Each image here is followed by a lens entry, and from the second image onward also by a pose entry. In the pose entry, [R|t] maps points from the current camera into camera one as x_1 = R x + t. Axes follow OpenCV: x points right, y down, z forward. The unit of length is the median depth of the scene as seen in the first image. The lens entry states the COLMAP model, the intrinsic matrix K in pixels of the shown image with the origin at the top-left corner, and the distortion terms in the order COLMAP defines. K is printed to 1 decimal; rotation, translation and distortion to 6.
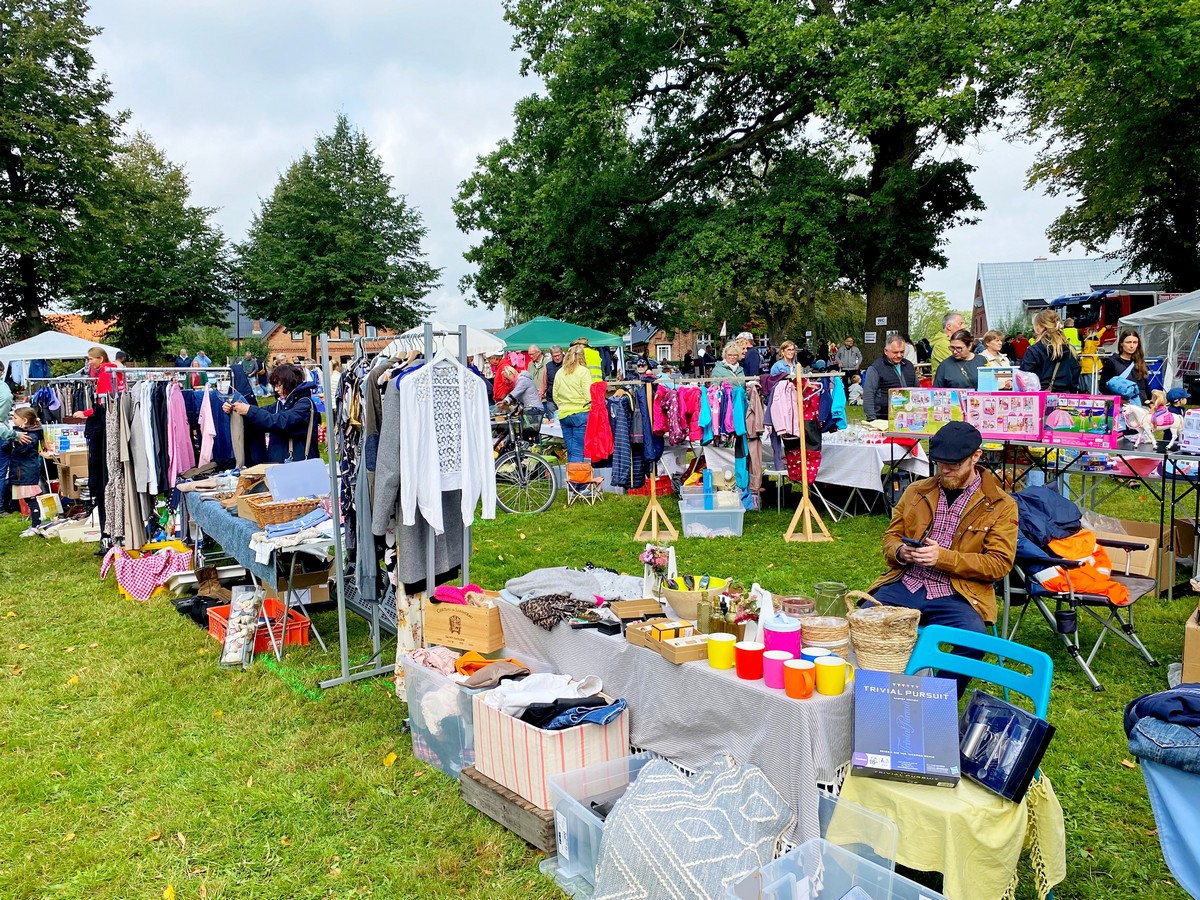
lens RADIAL K [[949.6, 0, 607.0], [0, 949.6, 448.7], [0, 0, 1]] dist [0.028325, -0.032390]
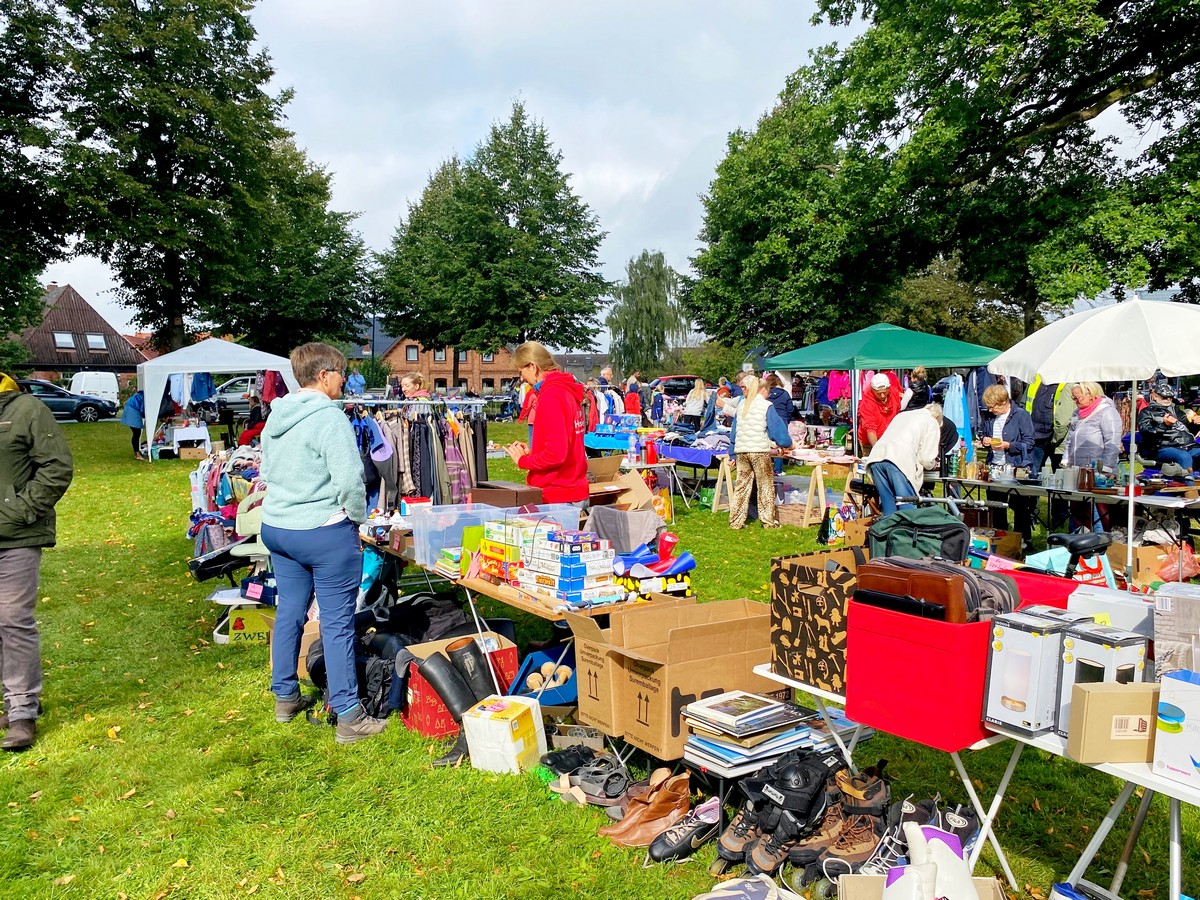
lens RADIAL K [[949.6, 0, 601.7], [0, 949.6, 444.0], [0, 0, 1]] dist [0.028325, -0.032390]
pose [[0.996957, 0.027403, -0.072975, -0.135567], [-0.029979, 0.998957, -0.034445, -0.011662], [0.071955, 0.036528, 0.996739, 0.156450]]
